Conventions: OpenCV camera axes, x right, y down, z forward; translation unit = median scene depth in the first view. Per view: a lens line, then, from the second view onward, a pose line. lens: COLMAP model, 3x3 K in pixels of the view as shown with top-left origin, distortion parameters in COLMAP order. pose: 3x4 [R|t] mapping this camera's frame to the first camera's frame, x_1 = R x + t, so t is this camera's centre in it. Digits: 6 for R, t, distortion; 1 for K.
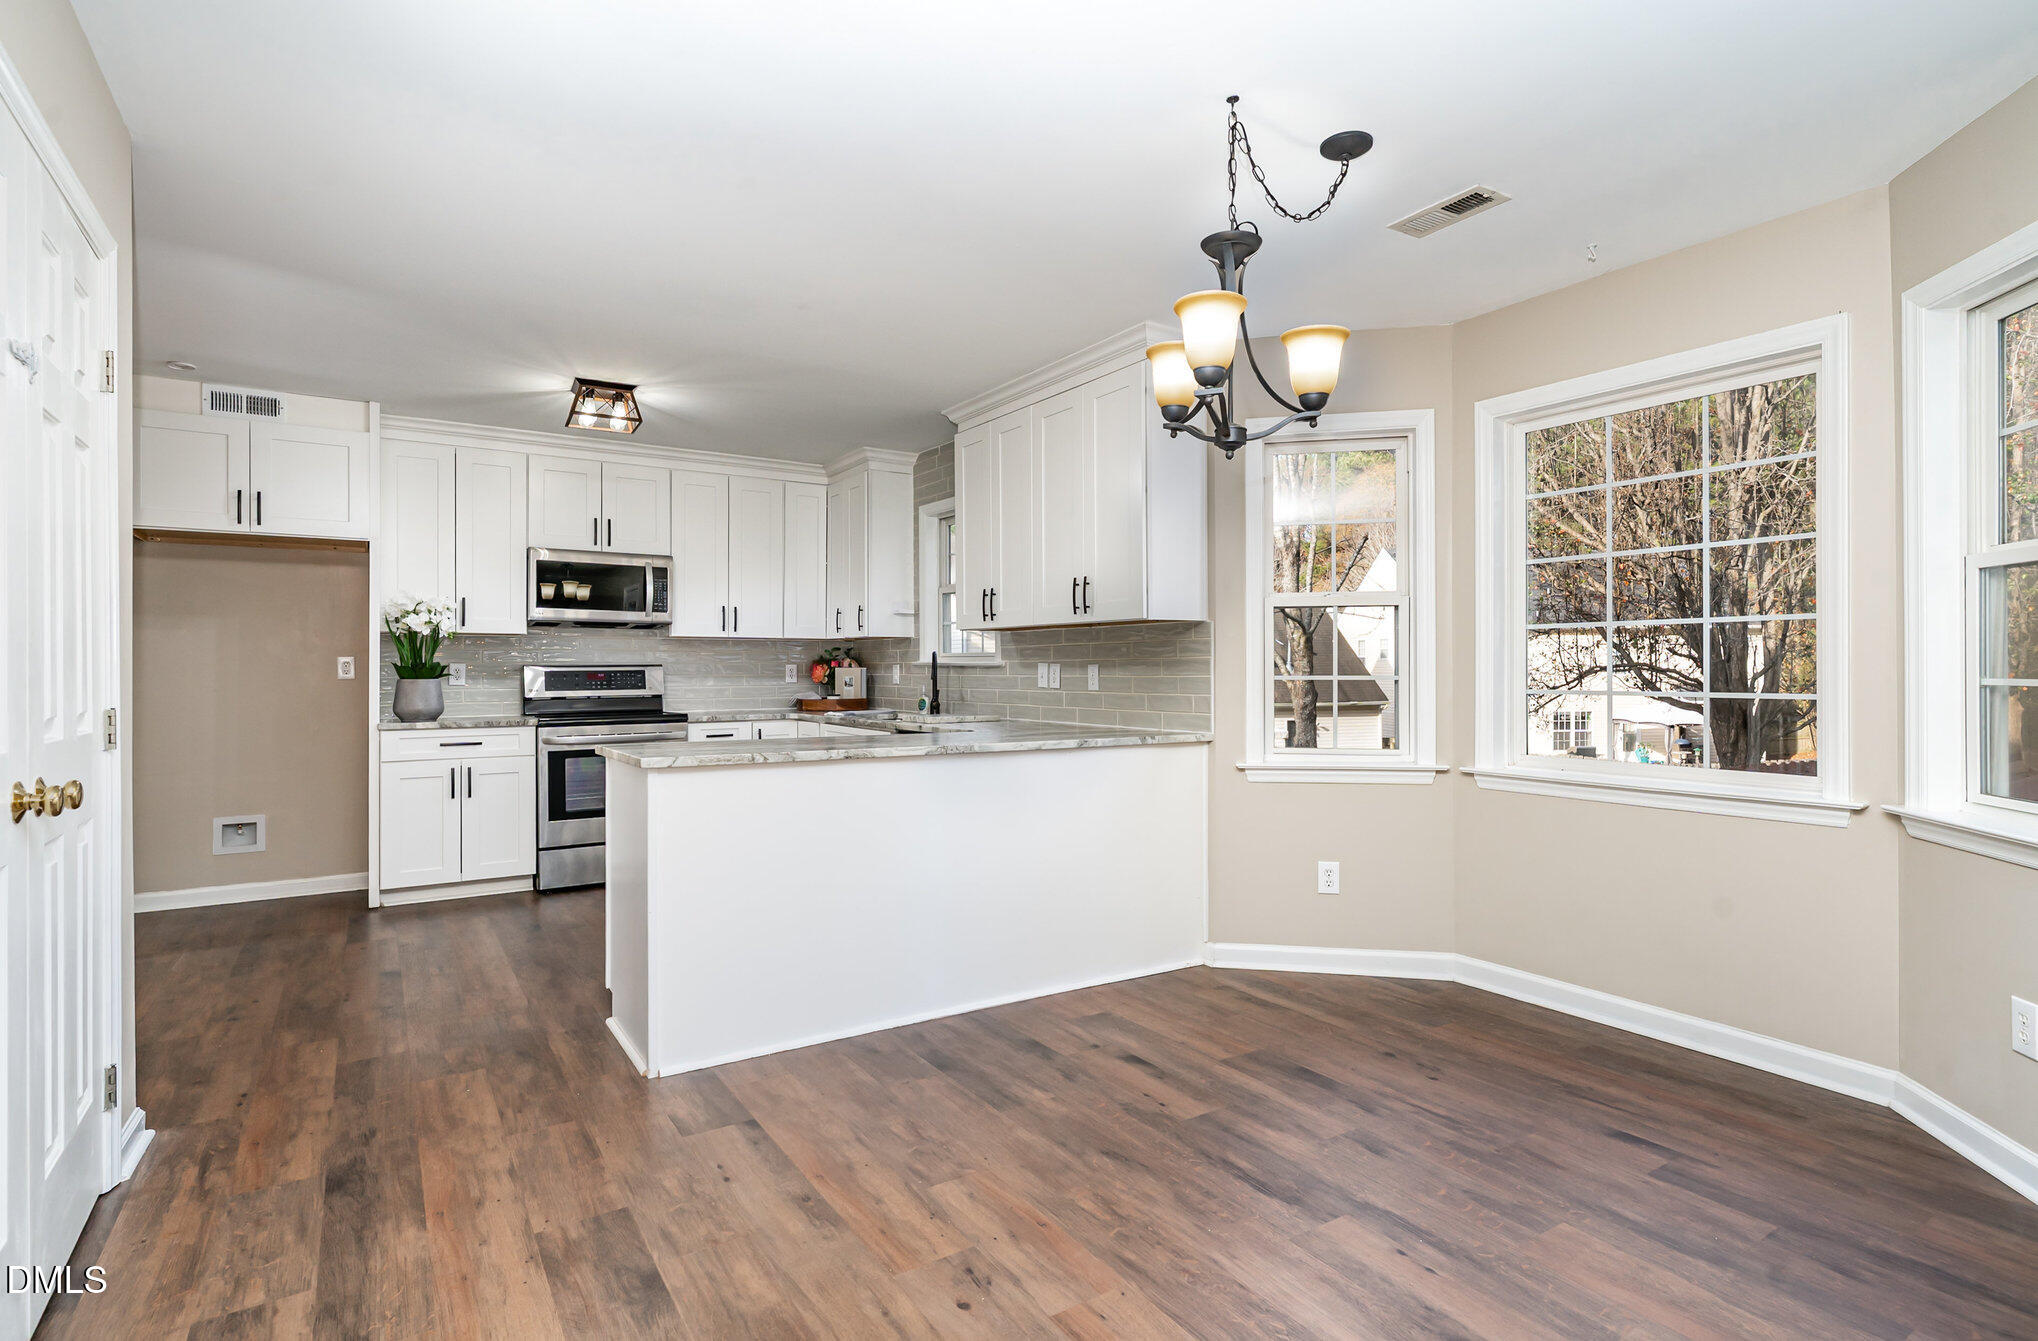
lens RADIAL K [[1002.5, 0, 1015.6], [0, 1002.5, 667.0], [0, 0, 1]] dist [0.005709, -0.000491]
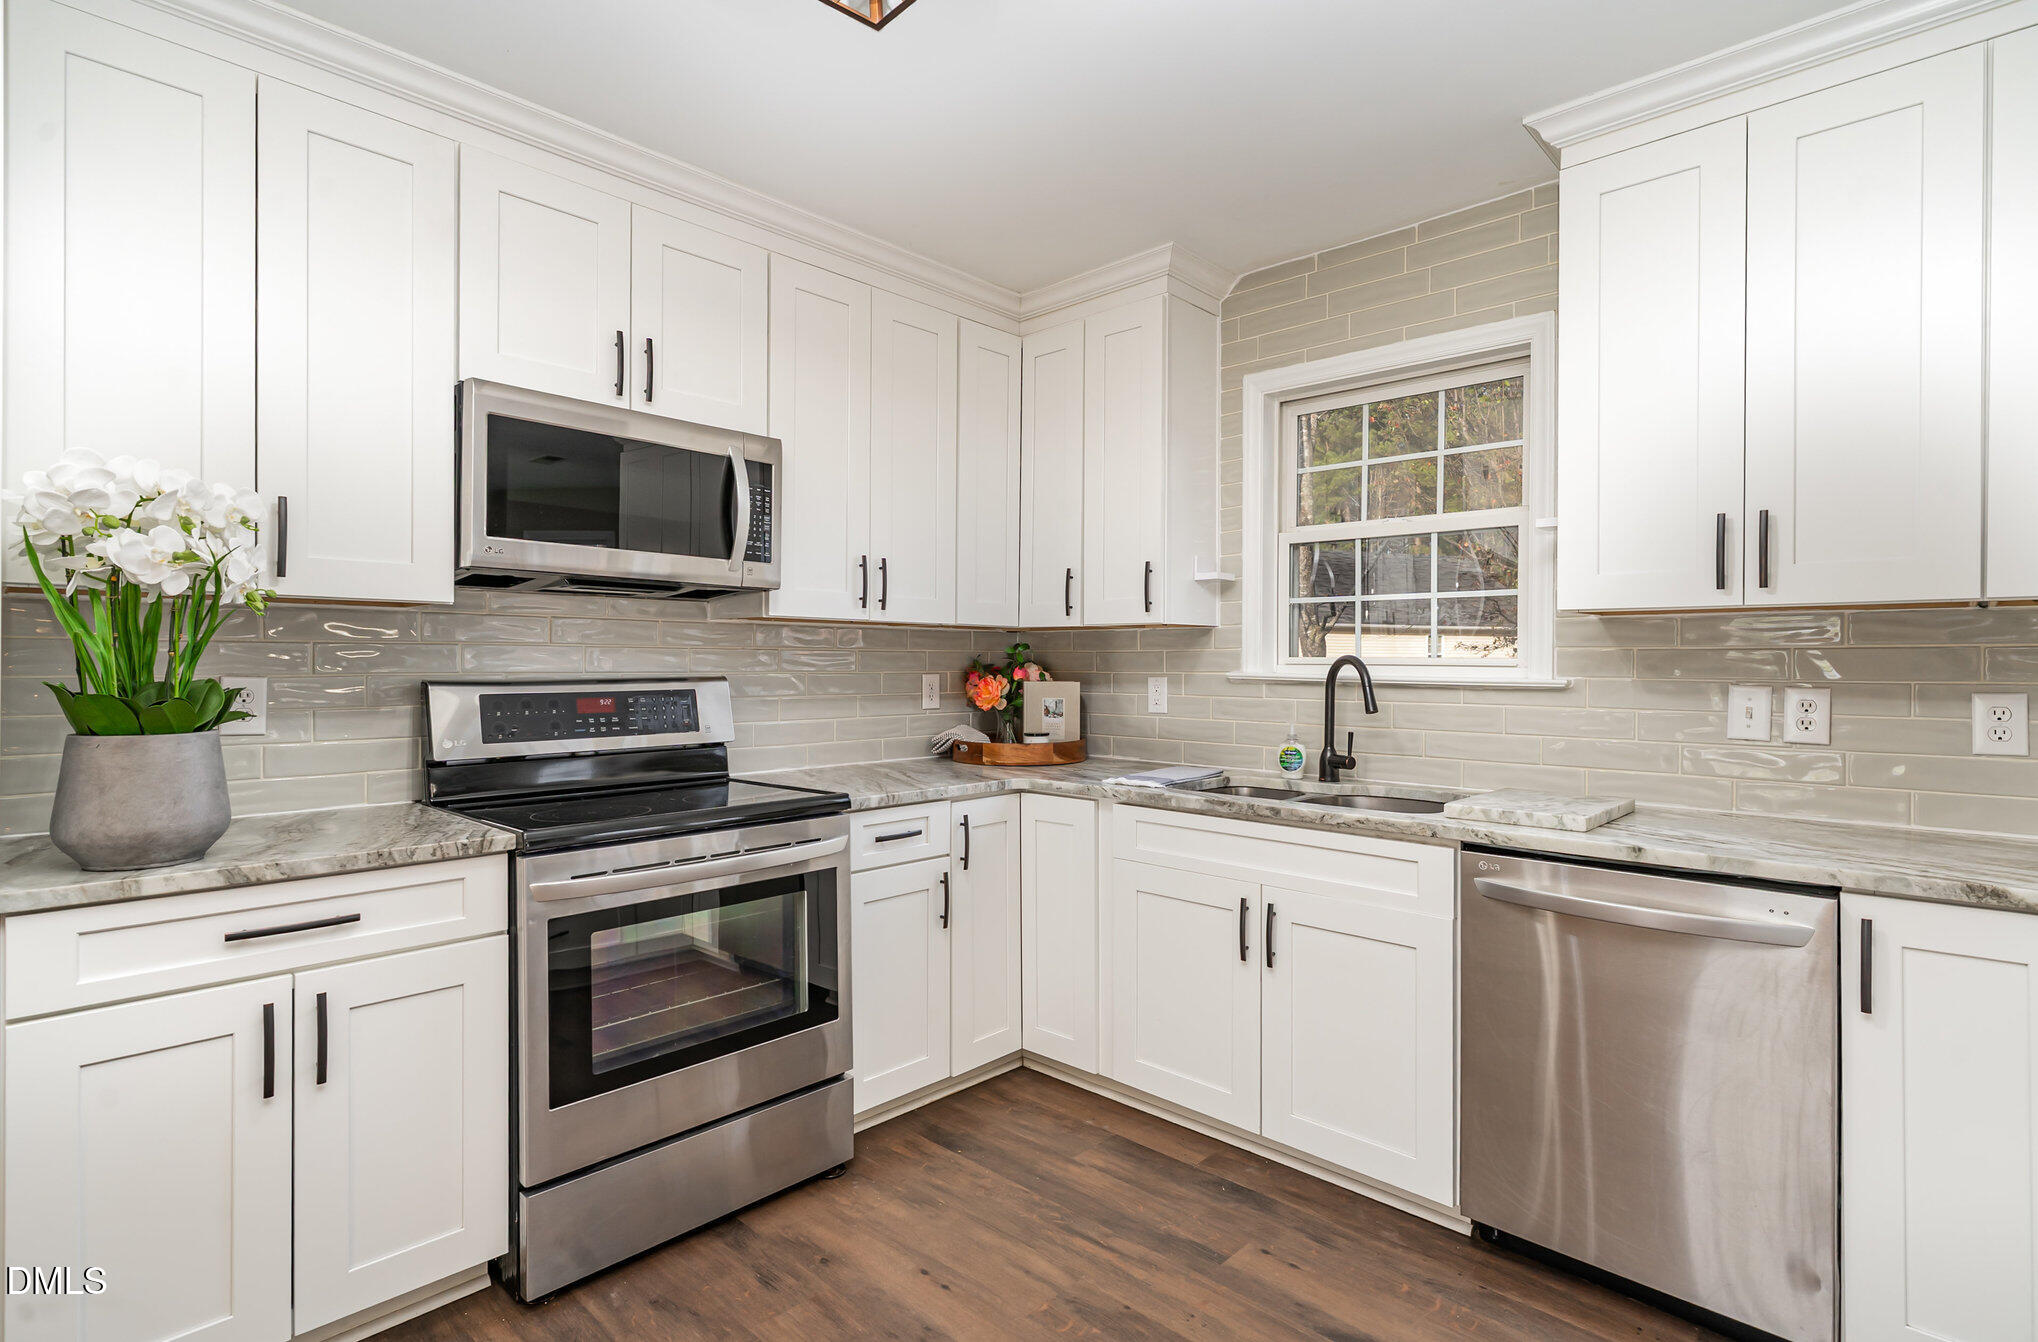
lens RADIAL K [[1002.5, 0, 1019.6], [0, 1002.5, 665.6], [0, 0, 1]] dist [0.005709, -0.000491]
pose [[0.974672, 0.005391, 0.223573, -0.361589], [-0.006176, 0.999977, 0.002809, -0.011231], [-0.223552, -0.004119, 0.974683, 0.572916]]
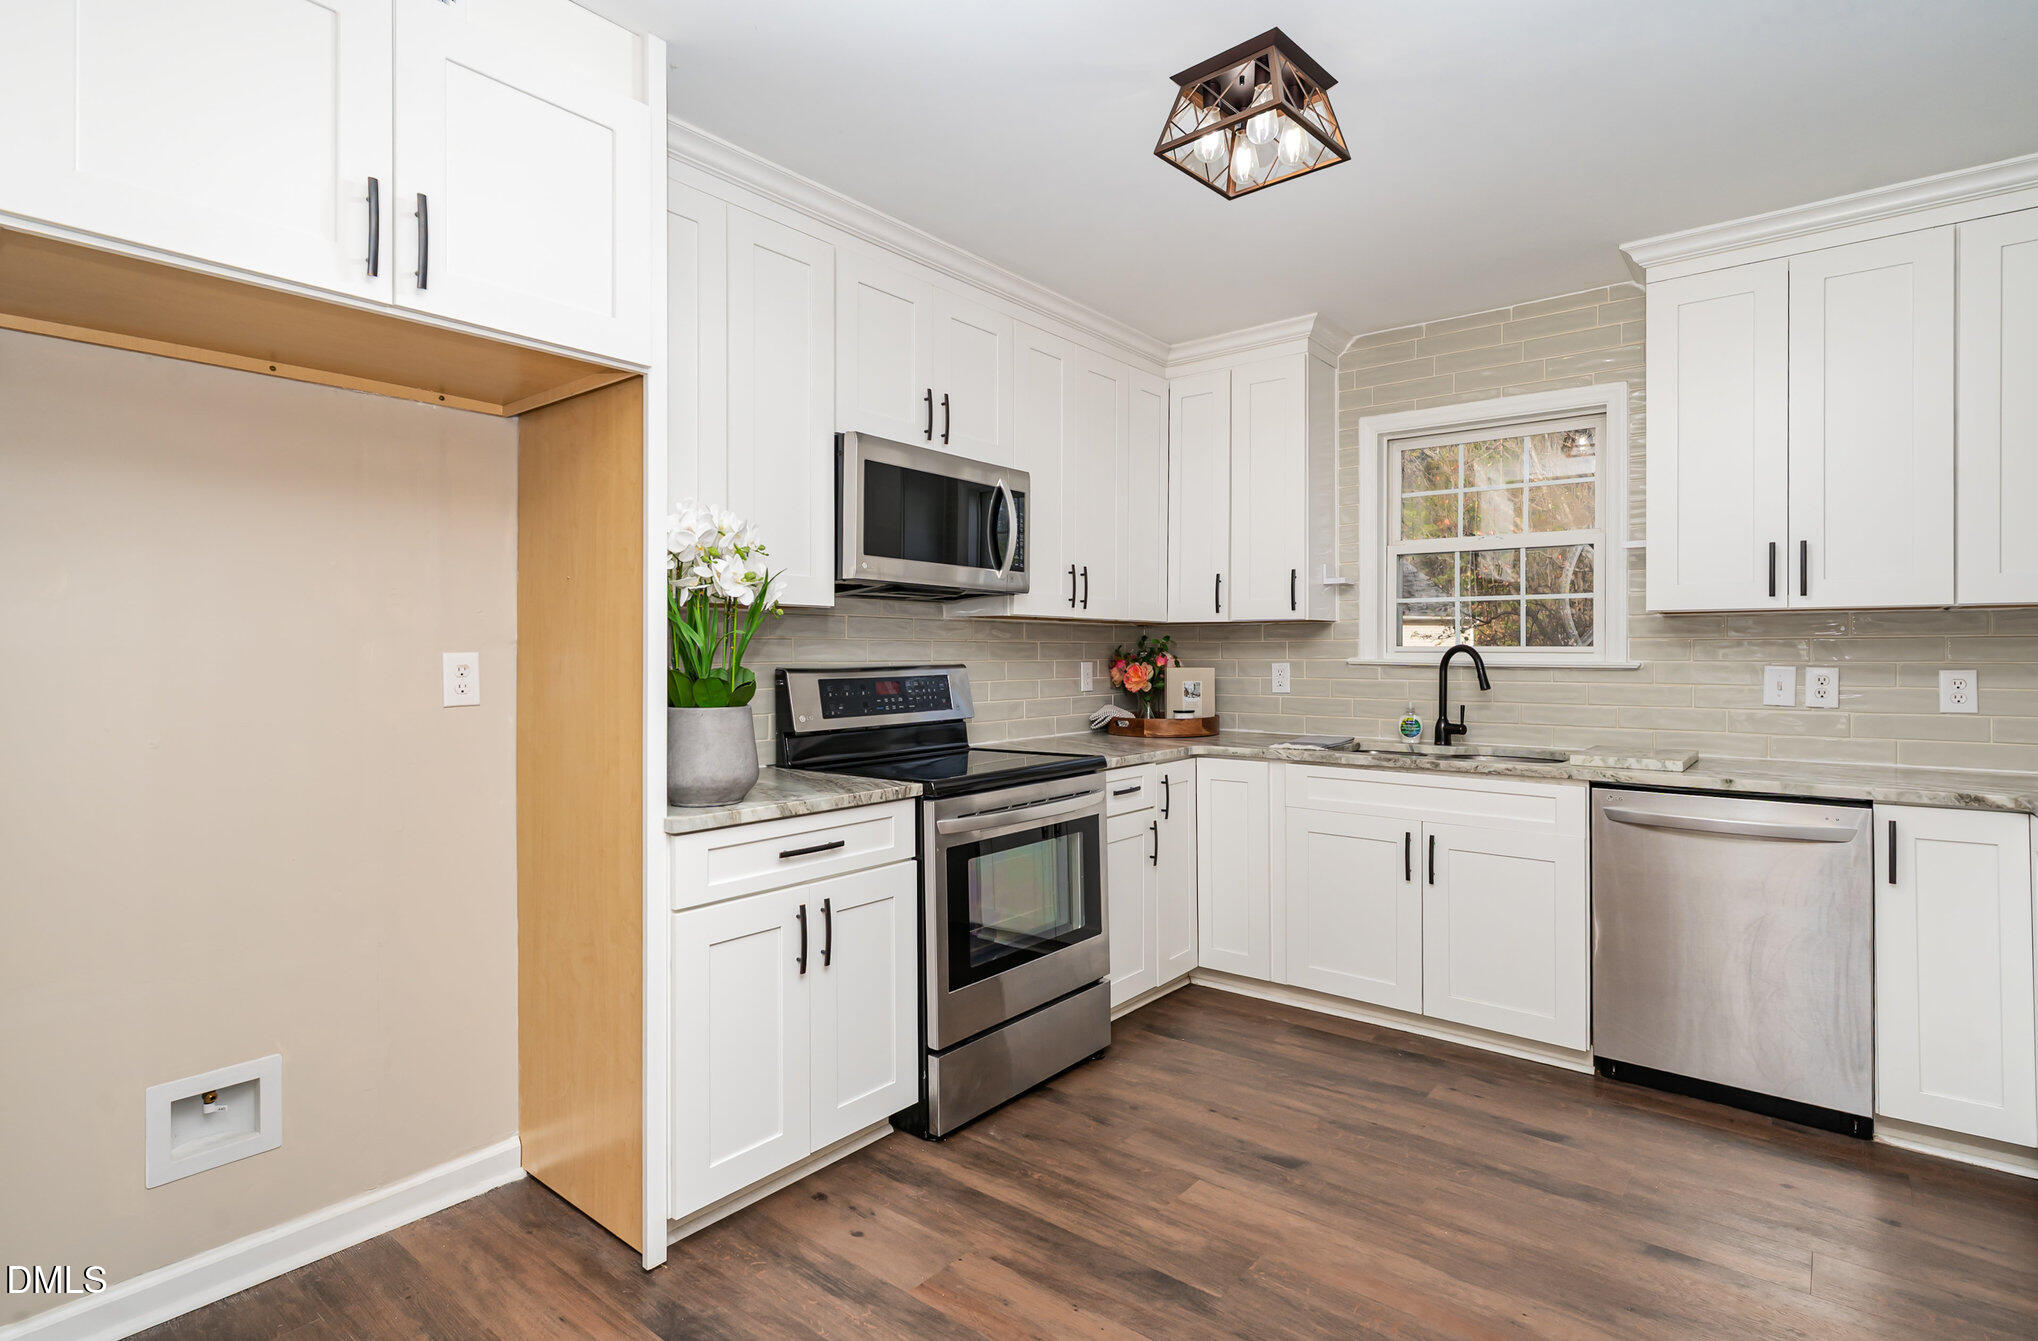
lens RADIAL K [[1002.5, 0, 1029.2], [0, 1002.5, 652.8], [0, 0, 1]] dist [0.005709, -0.000491]
pose [[0.953080, 0.000765, 0.302718, -0.547495], [-0.000845, 1.000000, 0.000134, -0.010539], [-0.302718, -0.000384, 0.953080, 0.499394]]
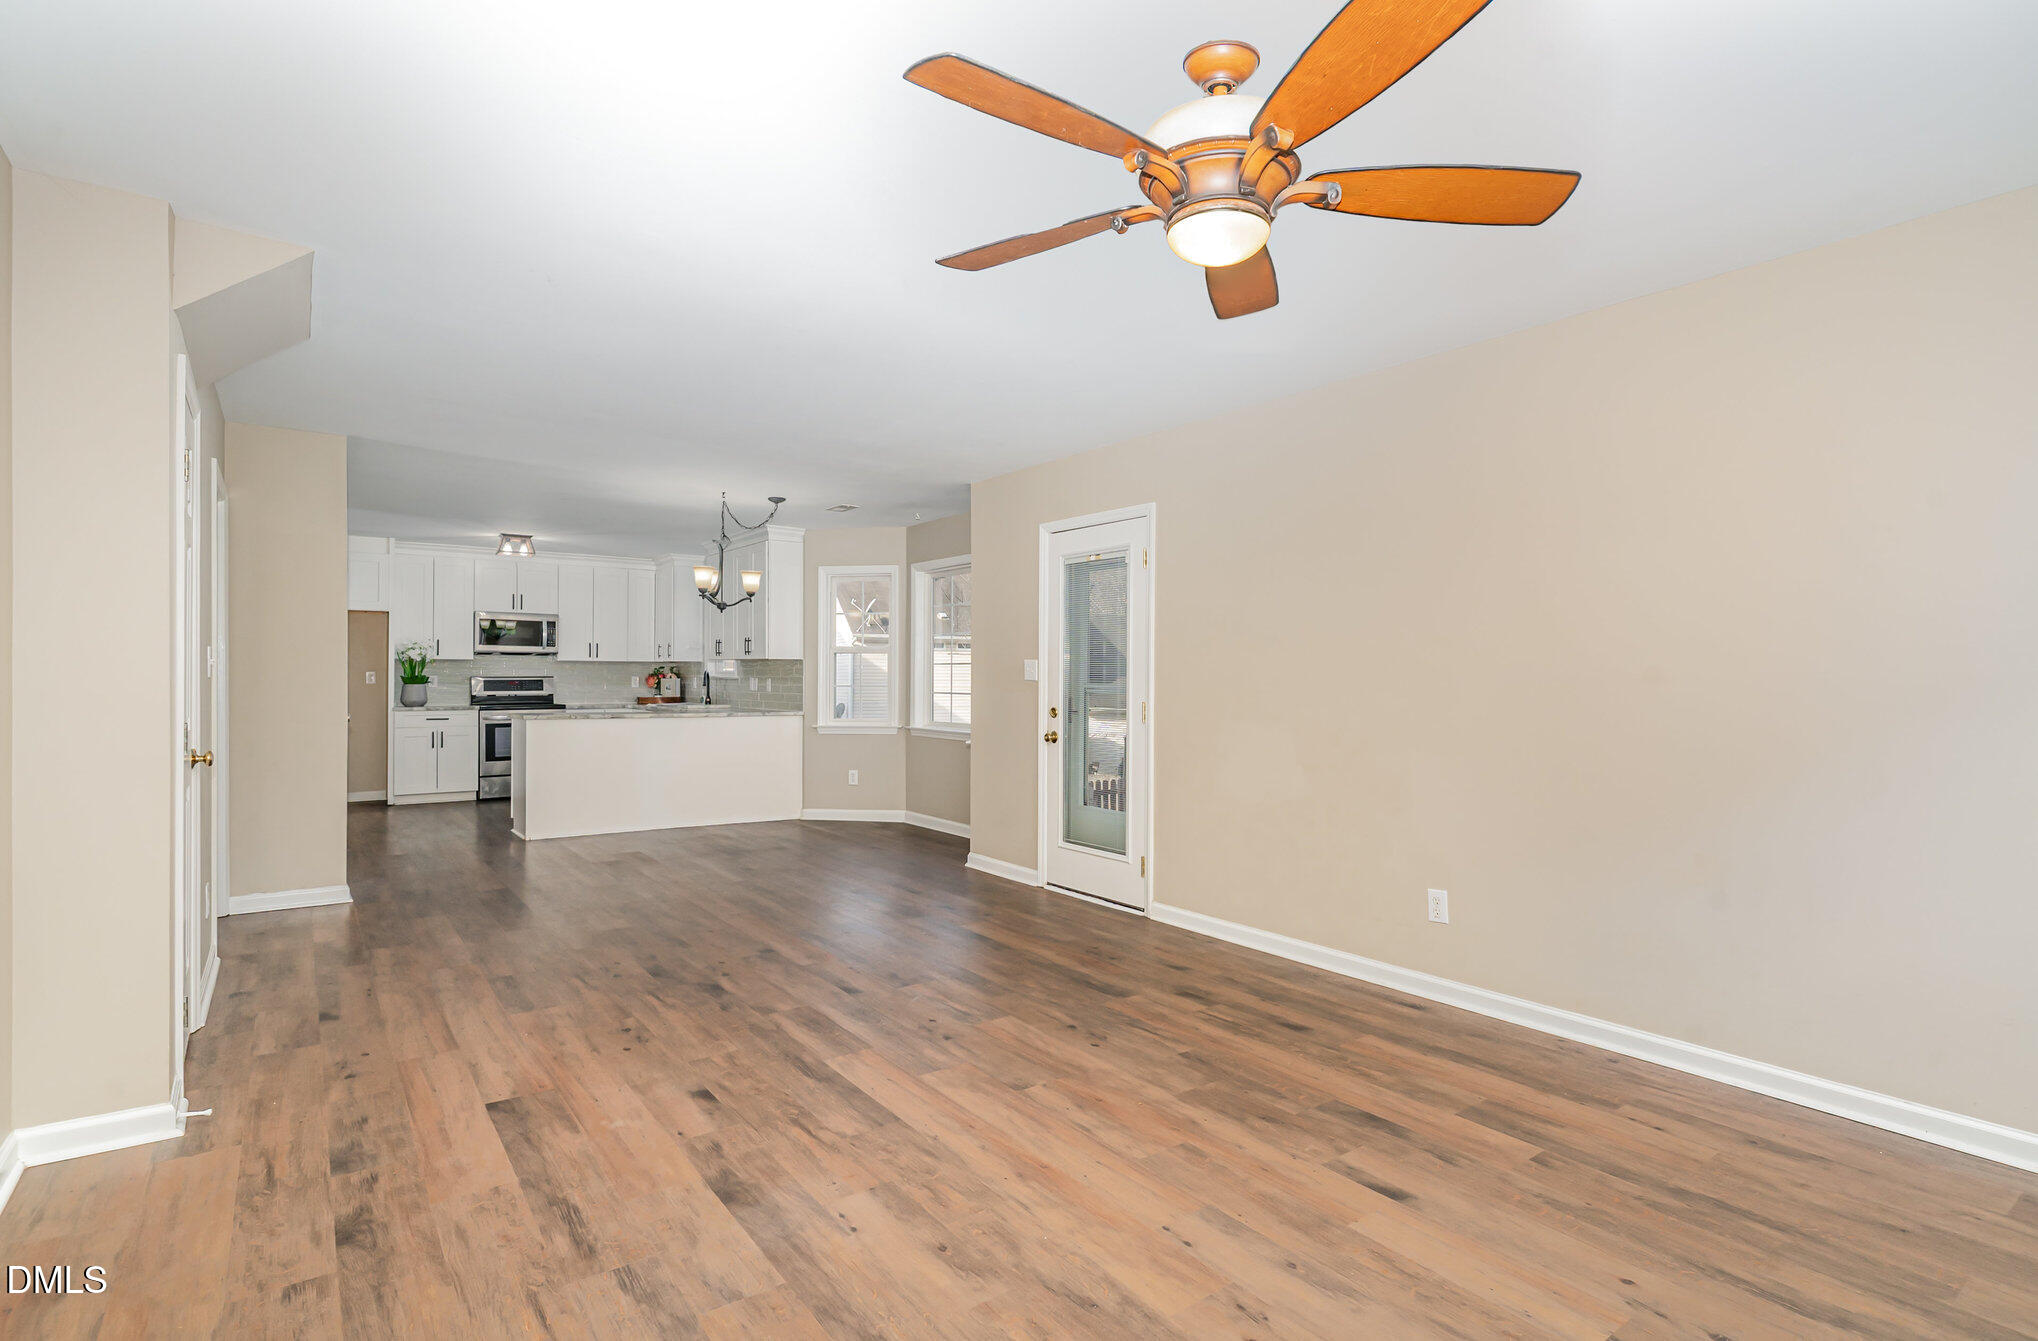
lens RADIAL K [[1002.5, 0, 1014.8], [0, 1002.5, 669.3], [0, 0, 1]] dist [0.005709, -0.000491]
pose [[0.998906, 0.004611, 0.046538, 0.398016], [-0.004309, 0.999969, -0.006580, -0.007441], [-0.046567, 0.006373, 0.998895, -0.842063]]
